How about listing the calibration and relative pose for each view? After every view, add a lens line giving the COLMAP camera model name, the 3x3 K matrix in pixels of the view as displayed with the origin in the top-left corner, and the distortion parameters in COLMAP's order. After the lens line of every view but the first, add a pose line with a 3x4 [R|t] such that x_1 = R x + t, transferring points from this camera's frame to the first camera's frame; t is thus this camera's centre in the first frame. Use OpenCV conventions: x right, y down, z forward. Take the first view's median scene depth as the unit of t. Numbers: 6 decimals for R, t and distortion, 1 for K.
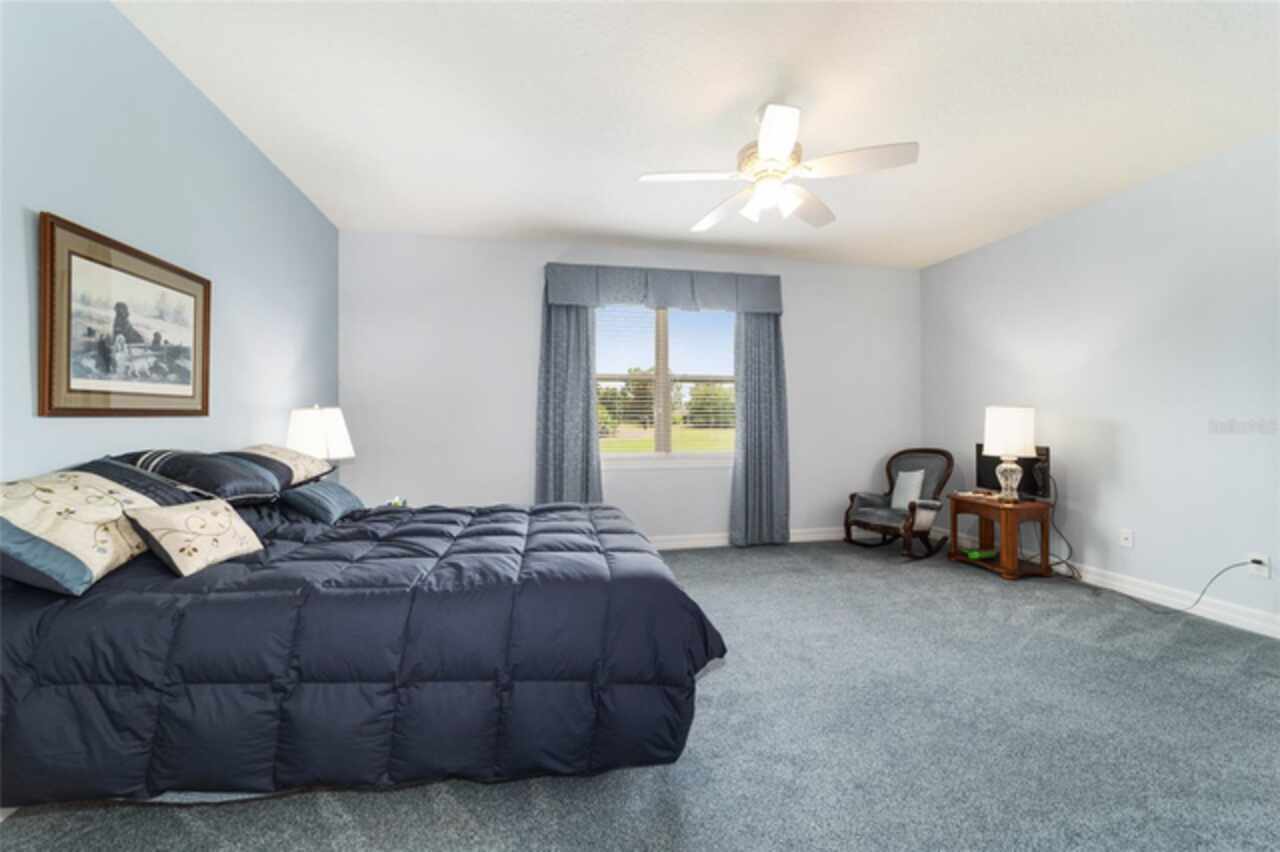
lens RADIAL K [[493.8, 0, 632.5], [0, 493.8, 421.7], [0, 0, 1]] dist [-0.011574, 0.005700]
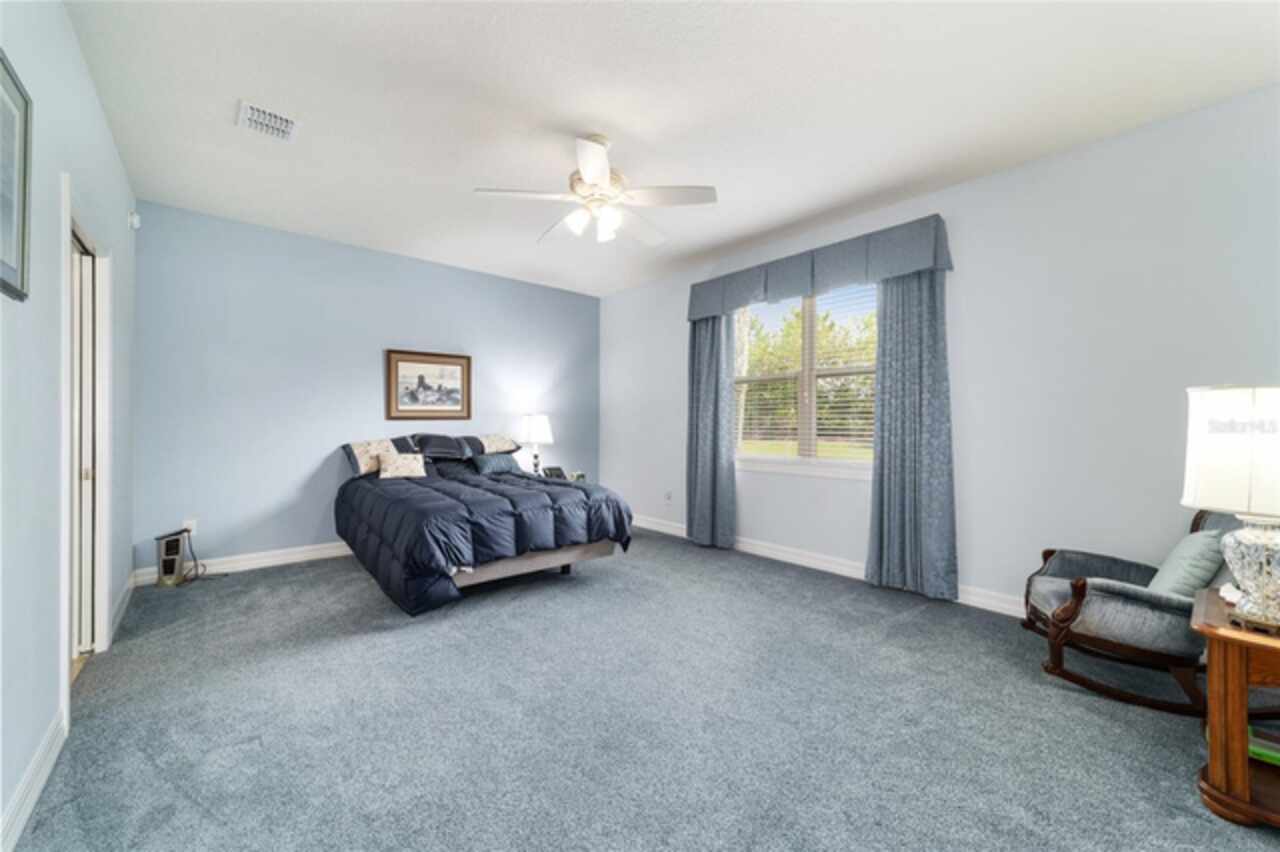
lens RADIAL K [[493.8, 0, 638.0], [0, 493.8, 421.2], [0, 0, 1]] dist [-0.011574, 0.005700]
pose [[0.484265, 0.002027, -0.874919, 1.425567], [-0.003544, 0.999994, 0.000355, -0.005368], [0.874914, 0.002928, 0.484269, 0.605626]]
